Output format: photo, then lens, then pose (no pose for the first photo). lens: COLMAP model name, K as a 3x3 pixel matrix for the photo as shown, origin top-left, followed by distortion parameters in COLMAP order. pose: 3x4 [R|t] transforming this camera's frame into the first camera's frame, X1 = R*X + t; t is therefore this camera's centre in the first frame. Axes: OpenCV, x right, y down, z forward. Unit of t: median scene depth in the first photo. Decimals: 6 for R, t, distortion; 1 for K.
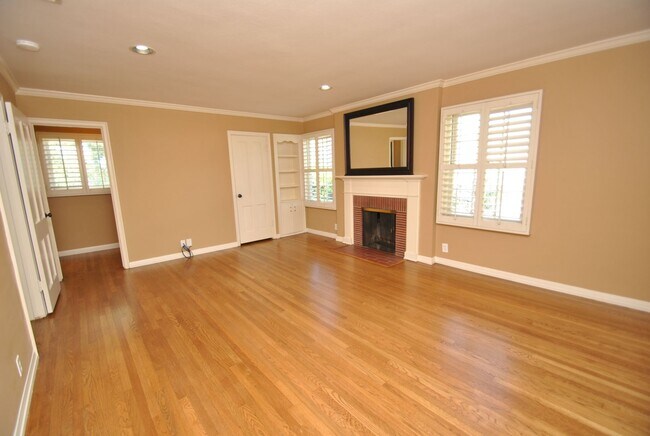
lens RADIAL K [[286.9, 0, 322.4], [0, 286.9, 222.0], [0, 0, 1]] dist [0.001339, -0.000006]
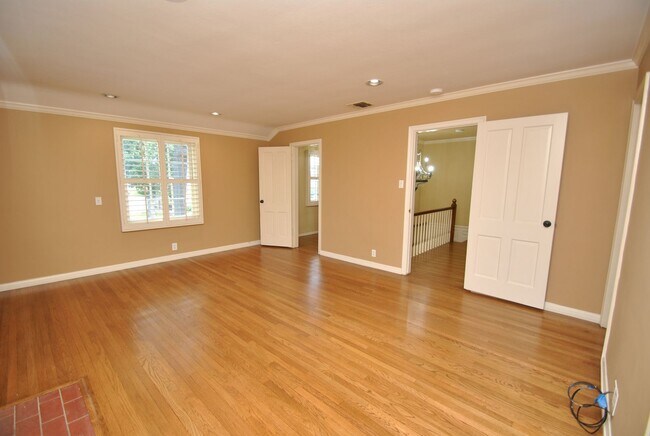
lens RADIAL K [[286.9, 0, 322.4], [0, 286.9, 222.0], [0, 0, 1]] dist [0.001339, -0.000006]
pose [[-0.993703, 0.033420, -0.106949, -0.132659], [-0.001066, 0.951621, 0.307272, -0.236234], [0.112044, 0.305451, -0.945593, 1.330713]]
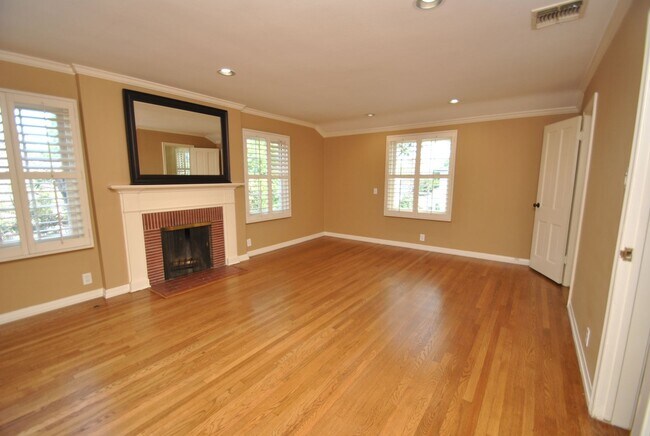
lens RADIAL K [[286.9, 0, 322.4], [0, 286.9, 222.0], [0, 0, 1]] dist [0.001339, -0.000006]
pose [[-0.222004, -0.125548, 0.966929, -0.757036], [0.171947, 0.971093, 0.165568, -0.133597], [-0.959765, 0.203018, -0.193999, 0.853000]]
